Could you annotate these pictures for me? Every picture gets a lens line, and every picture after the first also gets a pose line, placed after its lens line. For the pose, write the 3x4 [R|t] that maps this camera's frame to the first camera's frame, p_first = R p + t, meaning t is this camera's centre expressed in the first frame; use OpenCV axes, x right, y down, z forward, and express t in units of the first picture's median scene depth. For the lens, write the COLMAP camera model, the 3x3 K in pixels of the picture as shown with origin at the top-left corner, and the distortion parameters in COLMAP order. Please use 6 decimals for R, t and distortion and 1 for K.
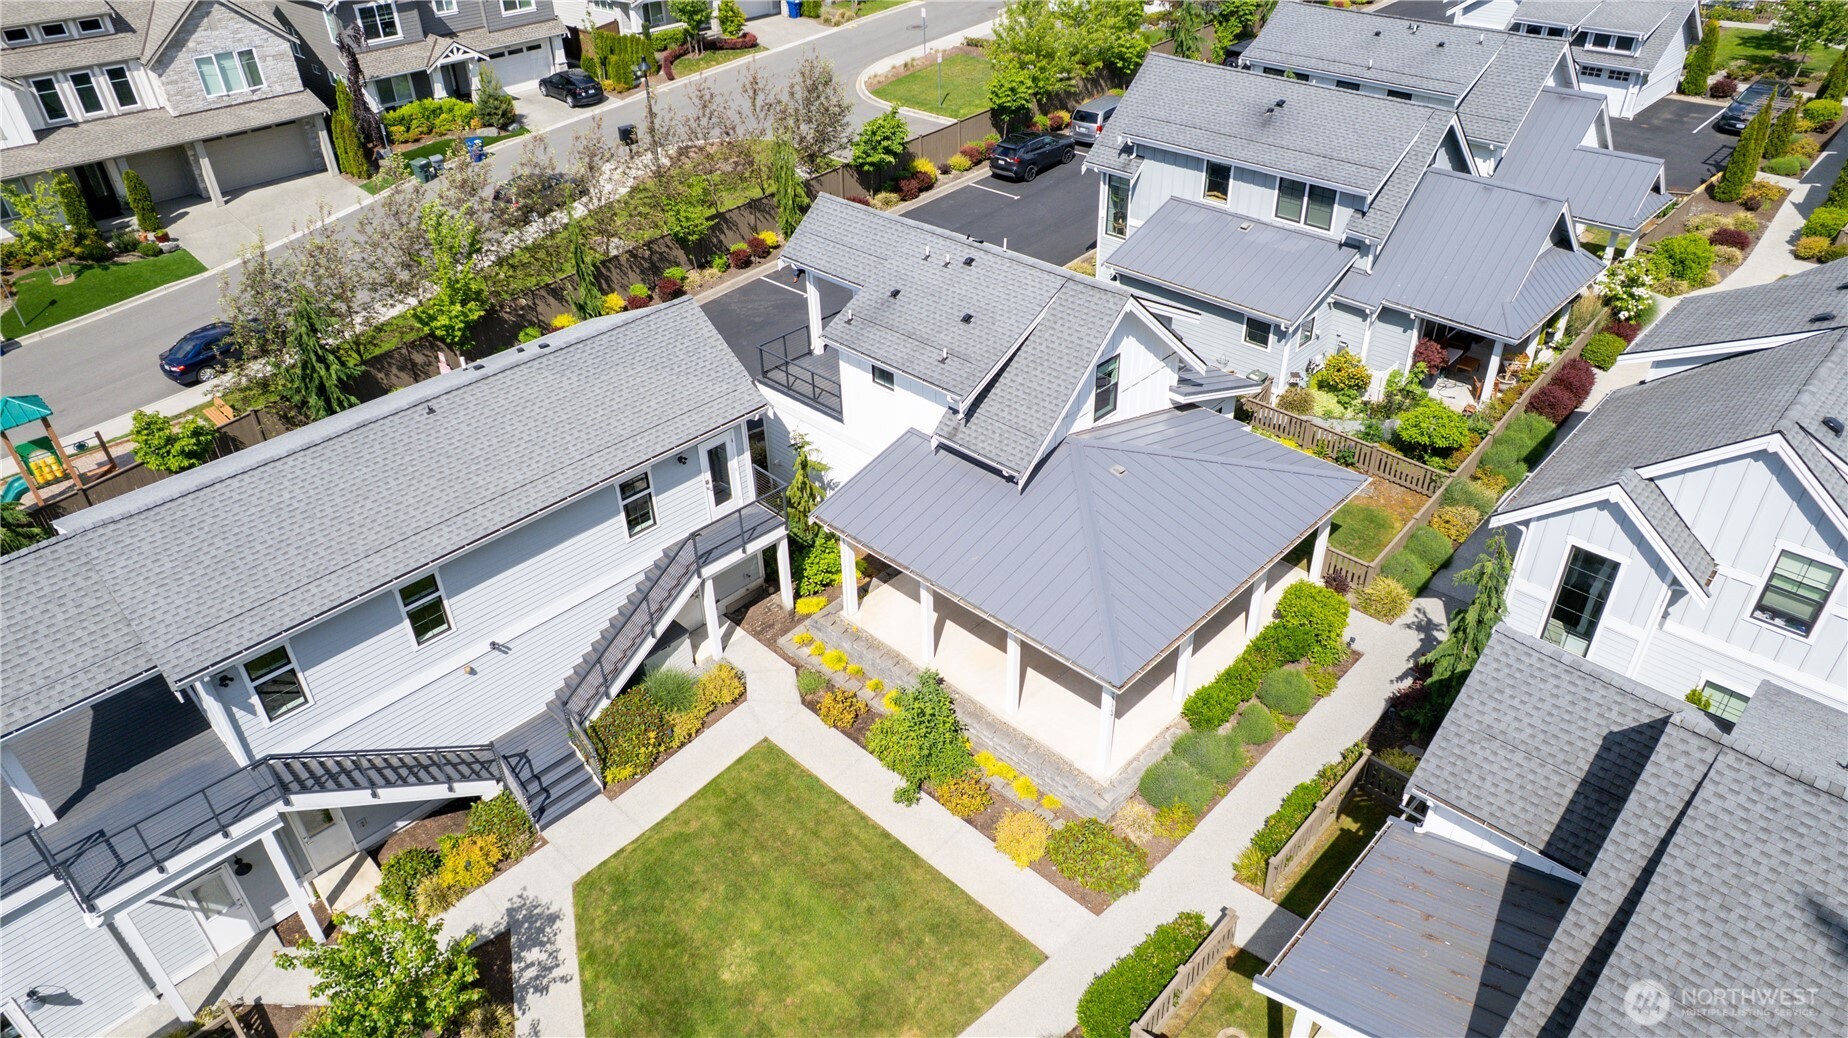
lens RADIAL K [[1187.2, 0, 924.0], [0, 1187.2, 519.0], [0, 0, 1]] dist [-0.068602, 0.048324]
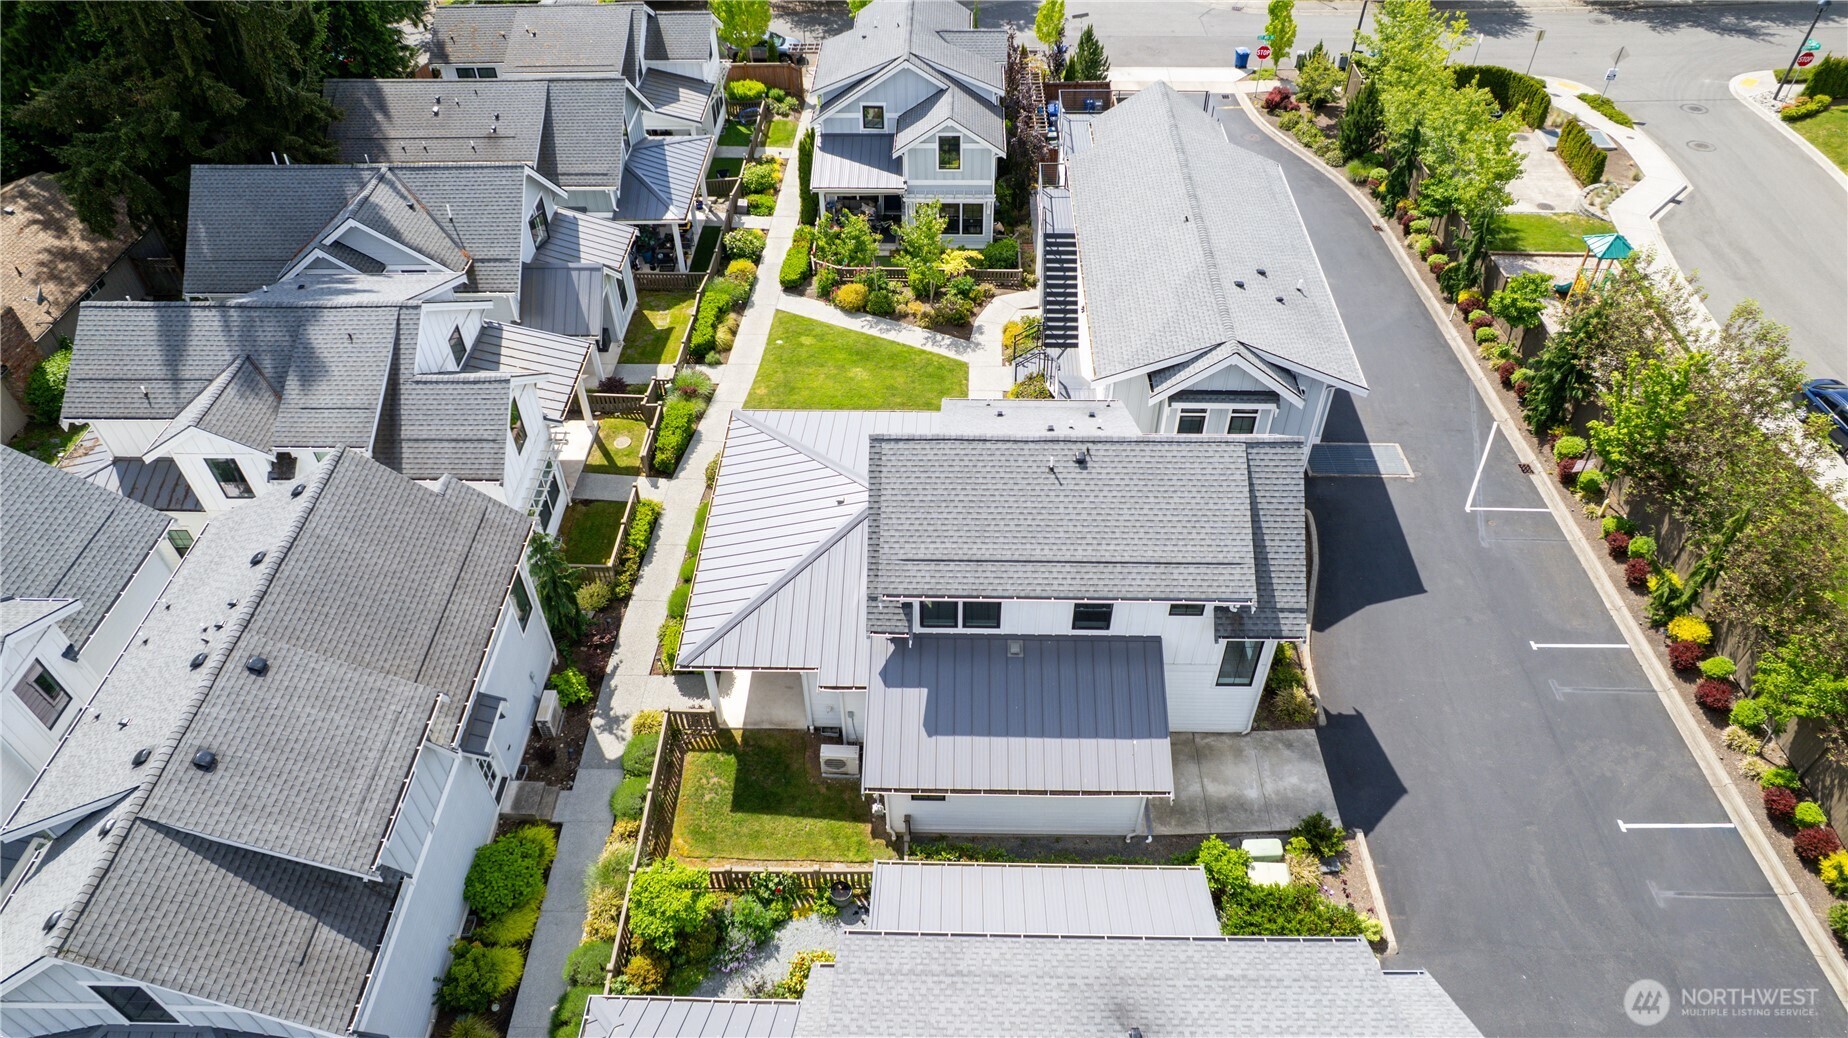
lens RADIAL K [[1187.2, 0, 924.0], [0, 1187.2, 519.0], [0, 0, 1]] dist [-0.068602, 0.048324]
pose [[-0.733751, 0.498974, -0.461123, 0.742433], [-0.353782, 0.298829, 0.886307, -1.257977], [0.580041, 0.813466, -0.042738, 1.250614]]
